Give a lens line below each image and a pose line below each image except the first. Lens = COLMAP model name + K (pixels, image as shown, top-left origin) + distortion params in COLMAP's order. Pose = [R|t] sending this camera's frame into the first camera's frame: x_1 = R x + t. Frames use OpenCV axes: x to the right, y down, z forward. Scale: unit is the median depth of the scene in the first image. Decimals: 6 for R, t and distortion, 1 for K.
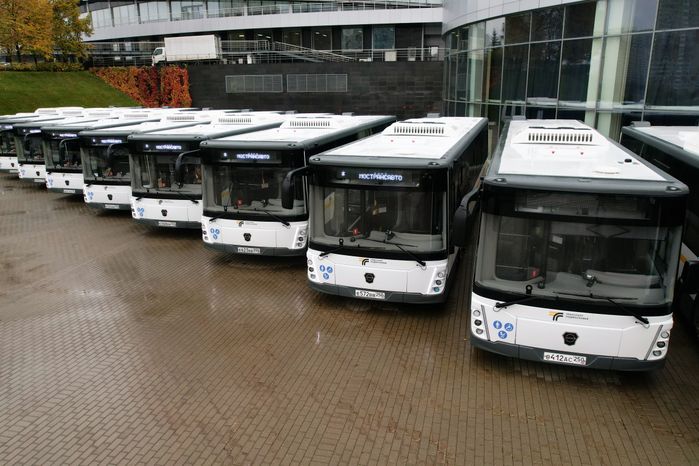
lens RADIAL K [[527.5, 0, 349.5], [0, 527.5, 233.0], [0, 0, 1]] dist [-0.042928, 0.000320]
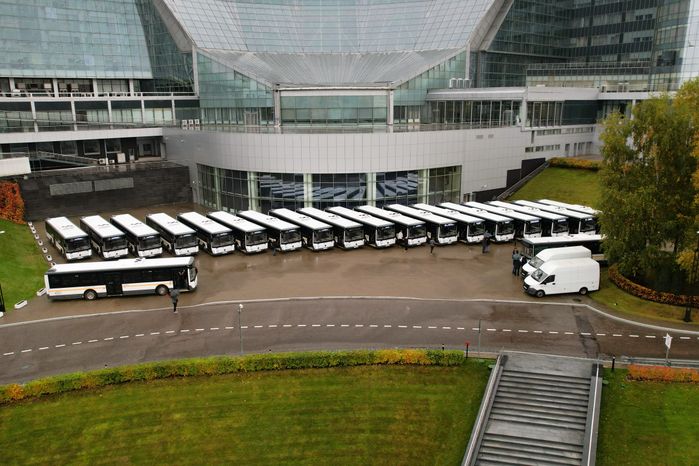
lens RADIAL K [[527.5, 0, 349.5], [0, 527.5, 233.0], [0, 0, 1]] dist [-0.042928, 0.000320]
pose [[0.620962, -0.186498, 0.761331, -0.408667], [0.207651, 0.975720, 0.069650, -0.039356], [-0.755836, 0.114841, 0.644611, -0.299529]]
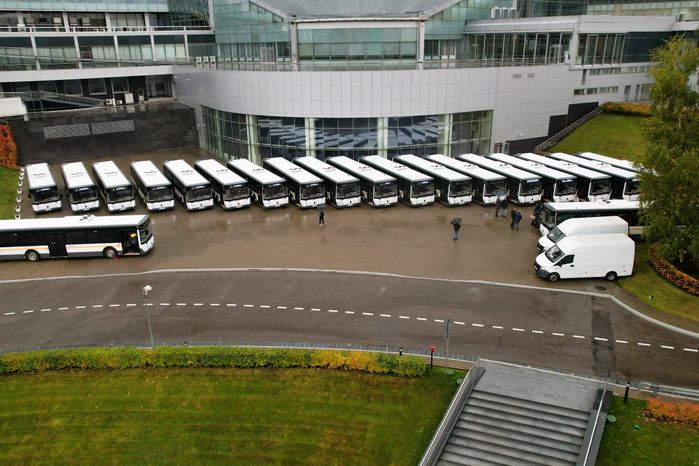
lens RADIAL K [[523.9, 0, 349.5], [0, 523.9, 233.0], [0, 0, 1]] dist [-0.066310, 0.056405]
pose [[0.708288, -0.245785, 0.661753, -0.303386], [0.191737, 0.969170, 0.154745, -0.034044], [-0.679386, 0.017279, 0.733578, -0.292940]]
